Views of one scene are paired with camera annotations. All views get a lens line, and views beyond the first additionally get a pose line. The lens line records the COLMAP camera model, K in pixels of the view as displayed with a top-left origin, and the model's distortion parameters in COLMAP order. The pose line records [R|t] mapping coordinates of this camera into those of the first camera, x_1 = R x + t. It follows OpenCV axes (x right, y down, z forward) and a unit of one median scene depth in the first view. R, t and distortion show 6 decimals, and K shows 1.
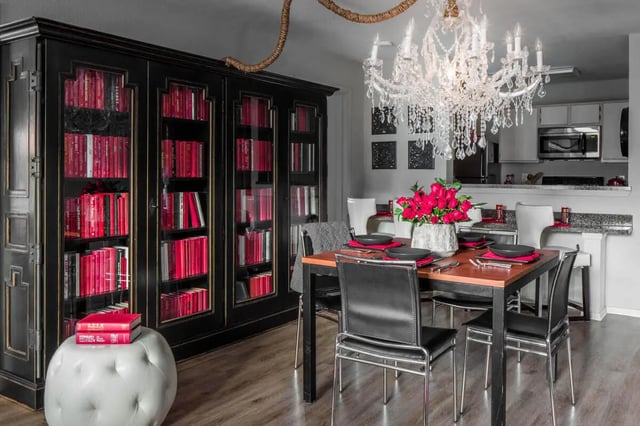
lens RADIAL K [[501.2, 0, 319.3], [0, 501.2, 181.1], [0, 0, 1]] dist [-0.009201, -0.003803]
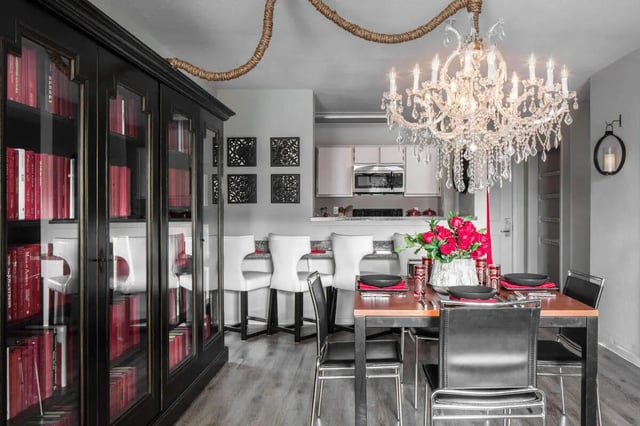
lens RADIAL K [[482.9, 0, 320.0], [0, 482.9, 213.0], [0, 0, 1]] dist [0.001004, 0.000862]
pose [[0.853130, -0.015962, 0.521455, -0.256067], [0.017578, 0.999844, 0.001848, -0.005587], [-0.521403, 0.007590, 0.853277, 0.172944]]
